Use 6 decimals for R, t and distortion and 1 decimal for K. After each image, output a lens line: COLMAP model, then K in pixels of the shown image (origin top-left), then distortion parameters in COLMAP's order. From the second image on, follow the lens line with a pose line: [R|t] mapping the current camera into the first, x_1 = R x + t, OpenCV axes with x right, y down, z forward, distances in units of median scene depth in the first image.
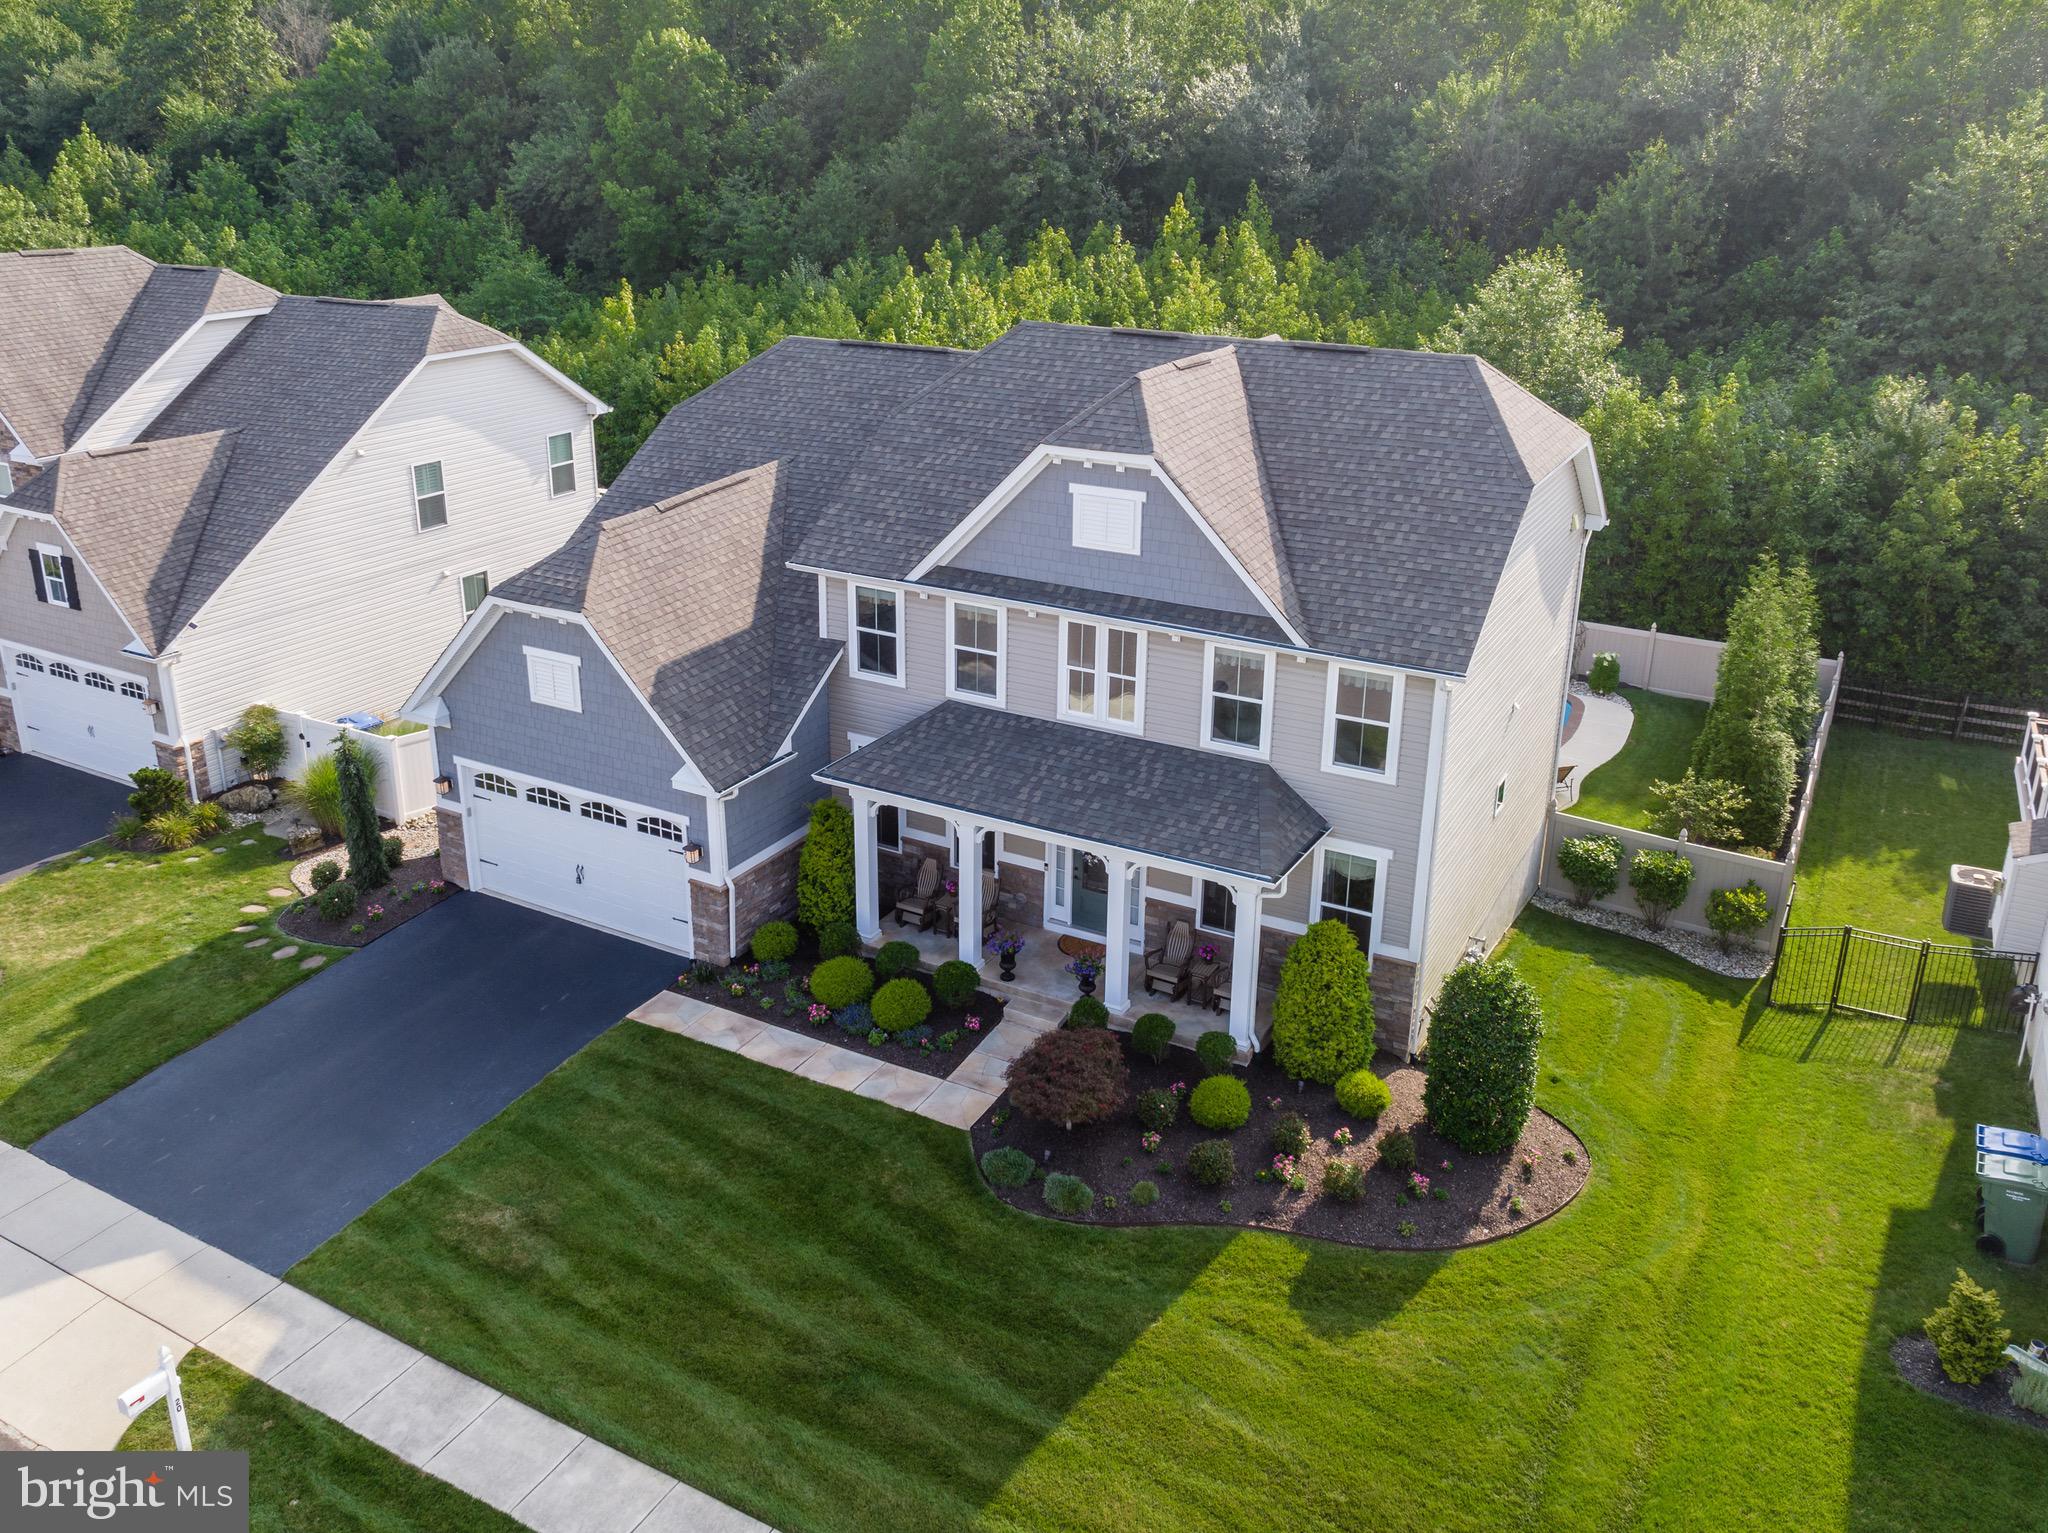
lens RADIAL K [[1639.4, 0, 1020.7], [0, 1639.4, 687.6], [0, 0, 1]] dist [-0.044585, 0.004917]
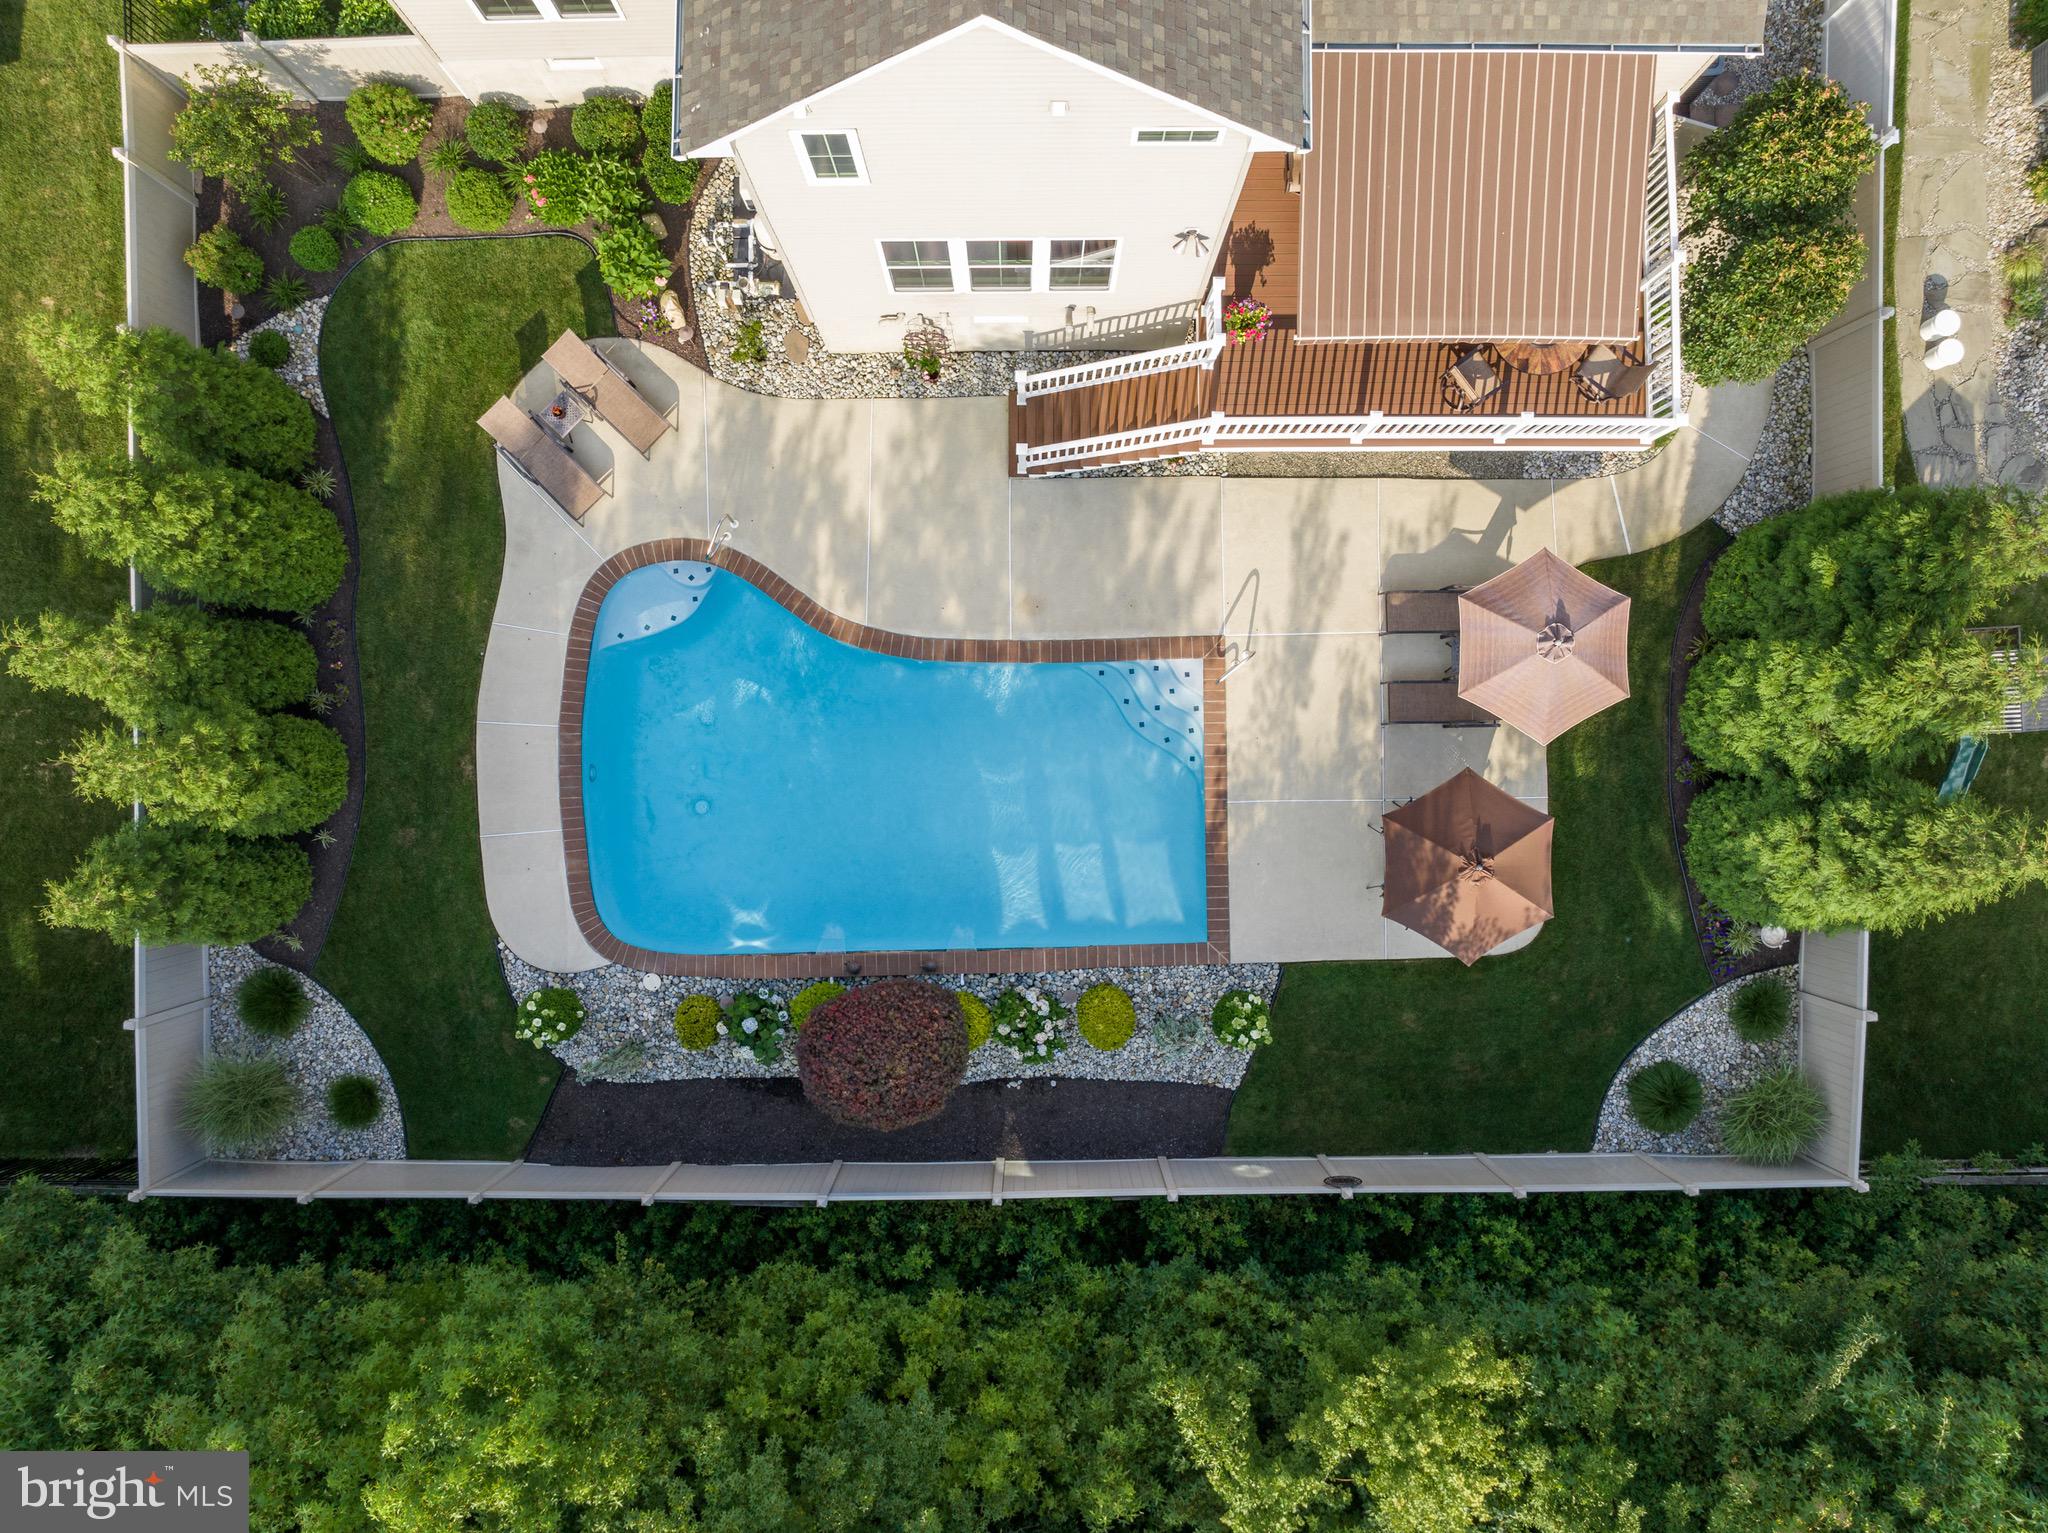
lens RADIAL K [[1438.7, 0, 1024.0], [0, 1438.7, 769.7], [0, 0, 1]] dist [-0.038679, 0.001694]
pose [[-0.872242, 0.488924, -0.012151, 0.325385], [-0.165738, -0.272120, 0.947883, -0.775515], [0.460136, 0.828797, 0.318388, 1.465434]]
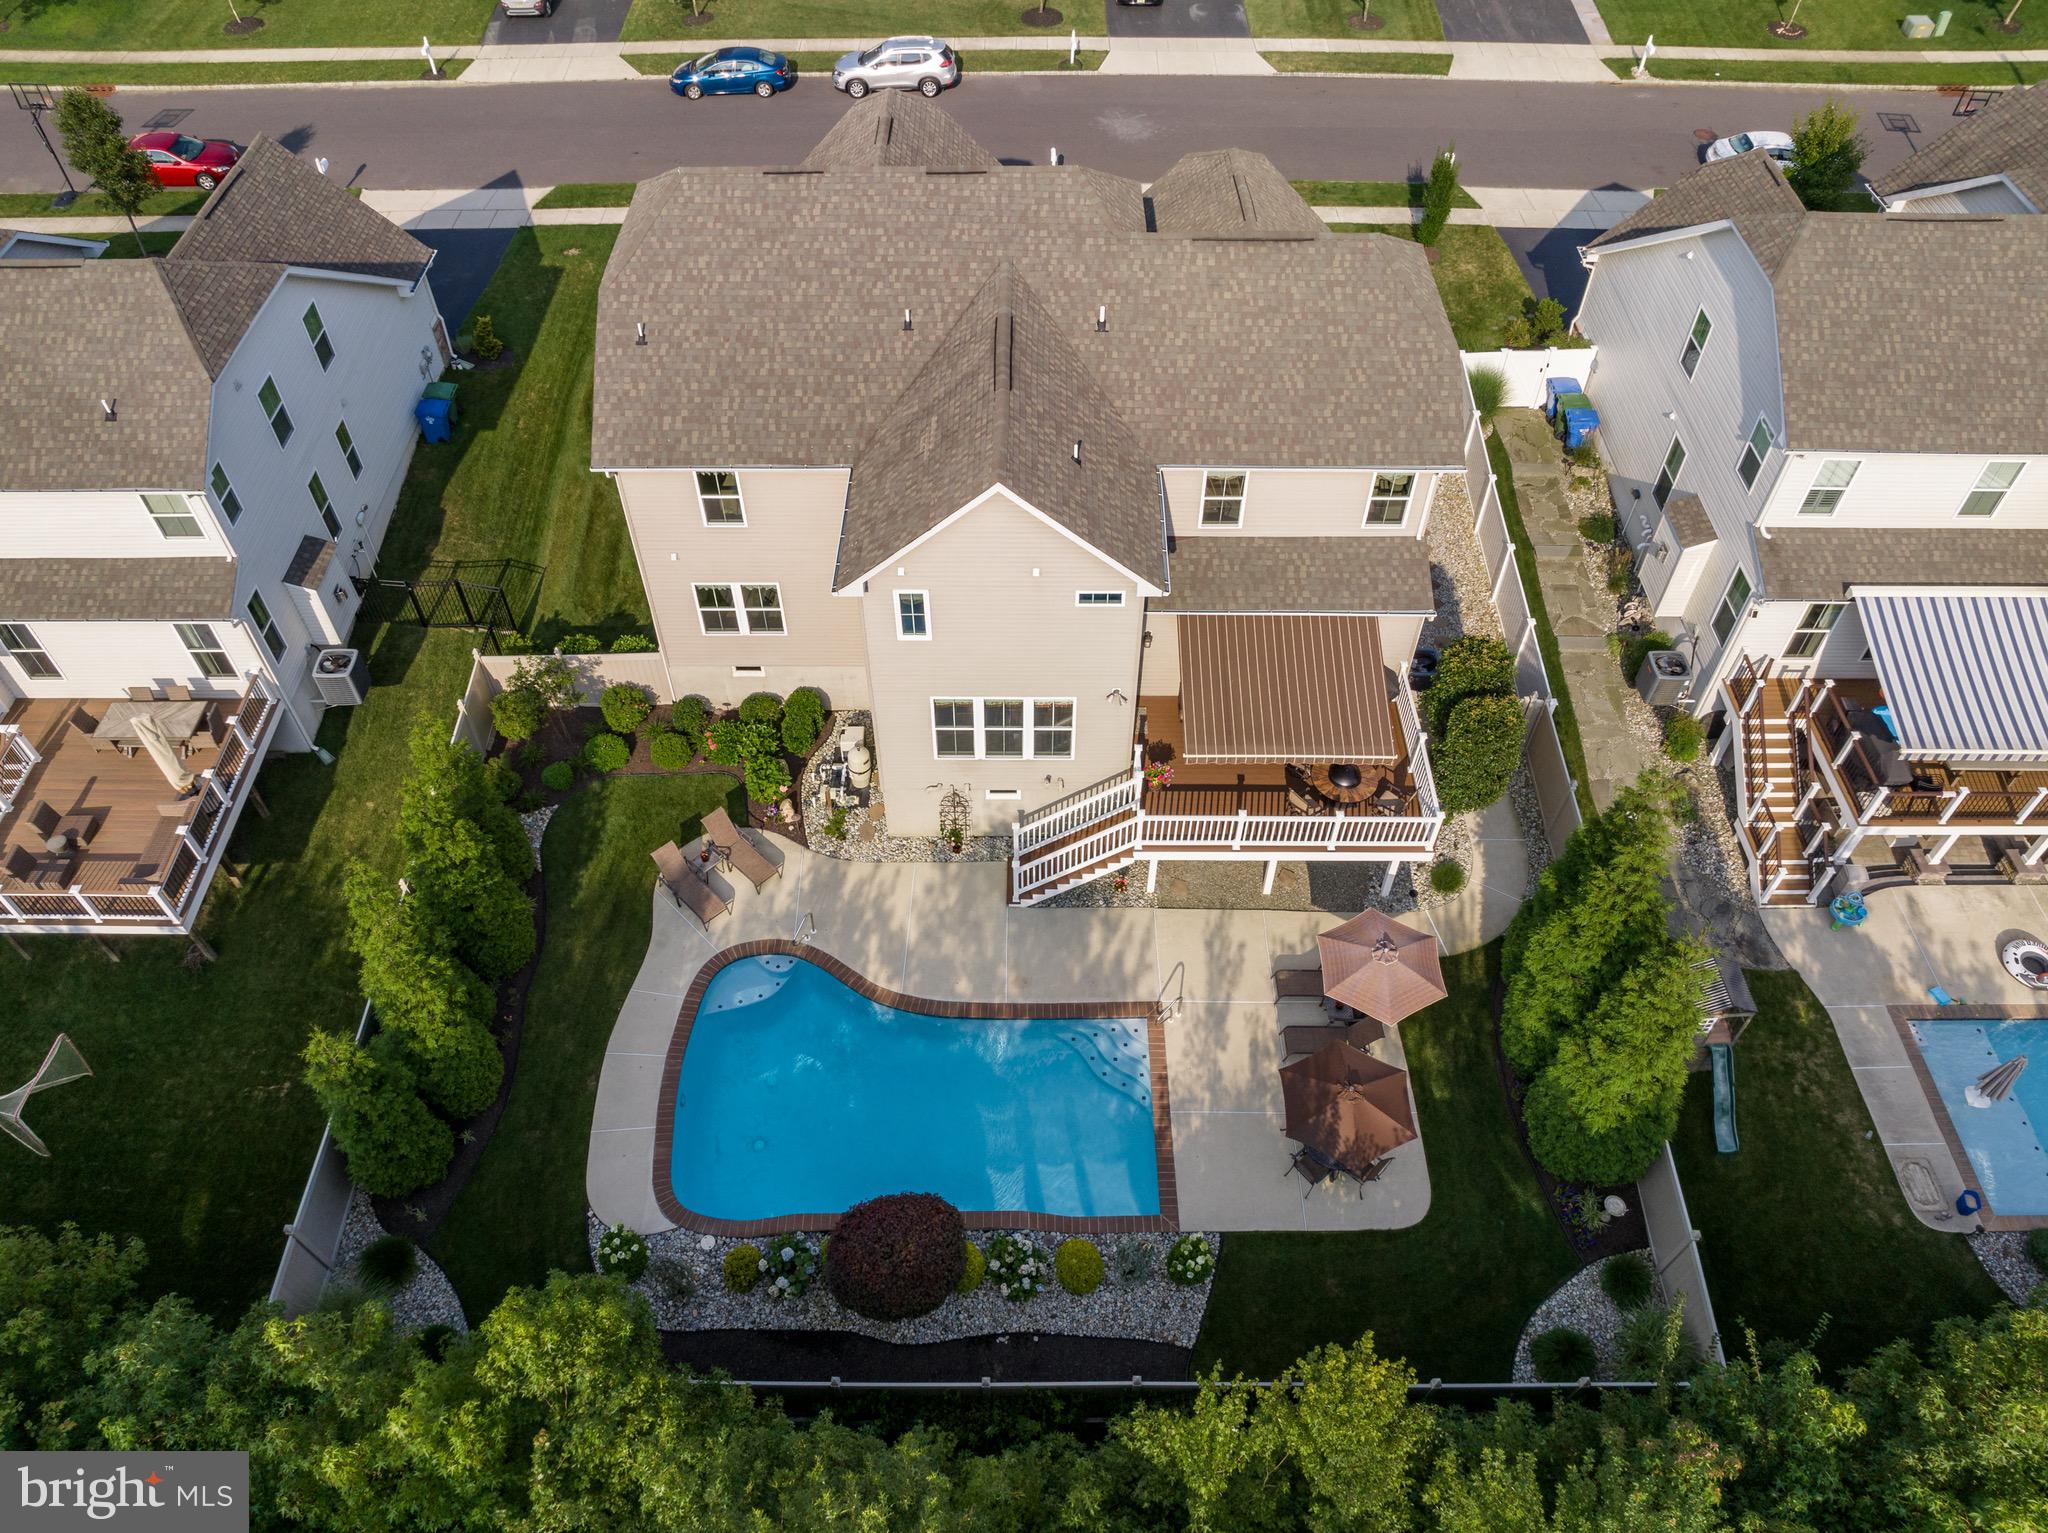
lens RADIAL K [[1438.7, 0, 1024.0], [0, 1438.7, 769.7], [0, 0, 1]] dist [-0.038679, 0.001694]
pose [[-0.876893, 0.357263, -0.321594, 0.568868], [-0.166115, 0.402586, 0.900184, -1.065711], [0.451071, 0.842786, -0.293678, 1.842286]]
